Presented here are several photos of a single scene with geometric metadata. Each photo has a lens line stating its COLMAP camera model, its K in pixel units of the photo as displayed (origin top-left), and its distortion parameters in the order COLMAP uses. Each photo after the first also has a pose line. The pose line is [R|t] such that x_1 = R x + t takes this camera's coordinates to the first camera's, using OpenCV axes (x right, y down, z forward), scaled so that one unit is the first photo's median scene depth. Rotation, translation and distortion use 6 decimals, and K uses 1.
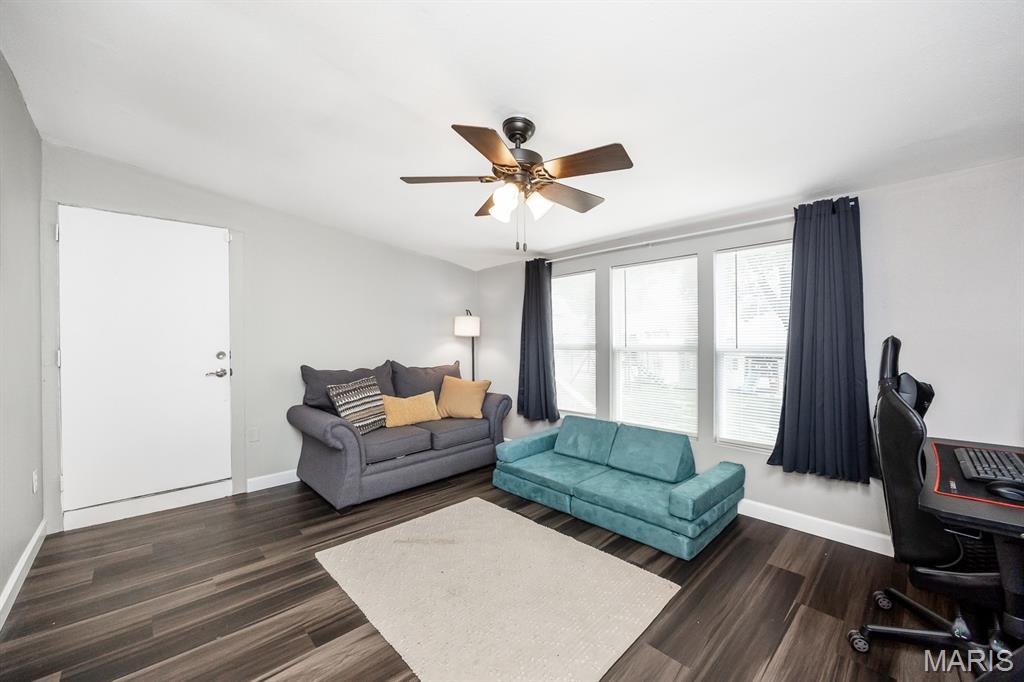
lens RADIAL K [[395.2, 0, 517.2], [0, 395.2, 340.0], [0, 0, 1]] dist [-0.007627, 0.001050]
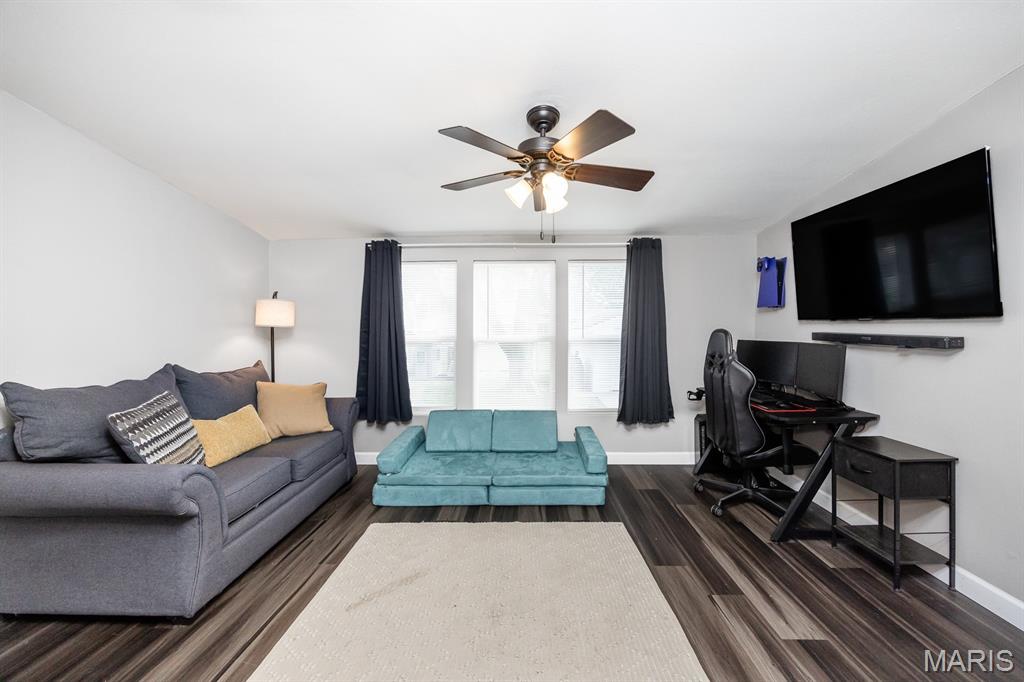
lens RADIAL K [[395.2, 0, 518.8], [0, 395.2, 339.0], [0, 0, 1]] dist [-0.007627, 0.001050]
pose [[0.705525, -0.011481, 0.708592, -0.445983], [0.000033, 0.999869, 0.016167, 0.001809], [-0.708685, -0.011382, 0.705433, 0.203543]]
